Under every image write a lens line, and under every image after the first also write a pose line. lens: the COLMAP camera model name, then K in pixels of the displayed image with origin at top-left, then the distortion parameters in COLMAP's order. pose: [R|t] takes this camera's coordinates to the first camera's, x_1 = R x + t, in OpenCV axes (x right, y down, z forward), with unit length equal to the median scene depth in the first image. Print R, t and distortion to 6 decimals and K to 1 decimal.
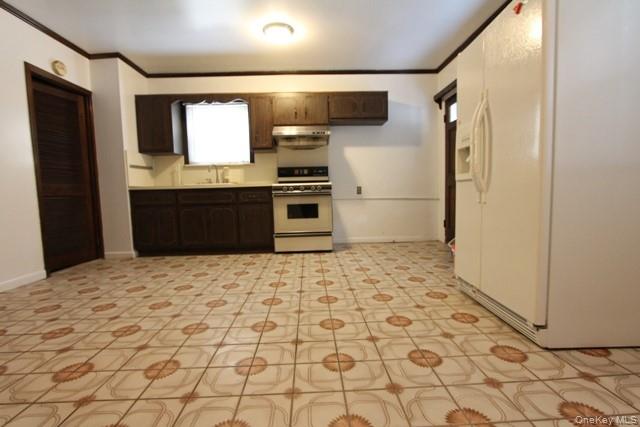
lens RADIAL K [[296.2, 0, 320.0], [0, 296.2, 213.5], [0, 0, 1]] dist [-0.001120, 0.000020]
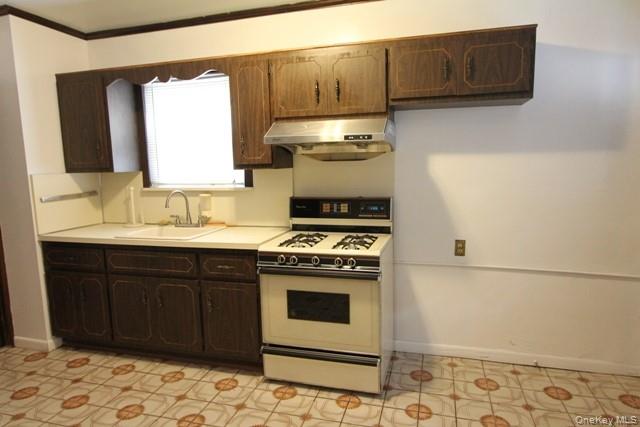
lens RADIAL K [[405.3, 0, 320.3], [0, 405.3, 221.6], [0, 0, 1]] dist [0.000564, 0.000557]
pose [[0.951948, 0.048308, -0.302425, 0.127828], [-0.026523, 0.996775, 0.075734, -0.181123], [0.305109, -0.064074, 0.950160, 0.371208]]
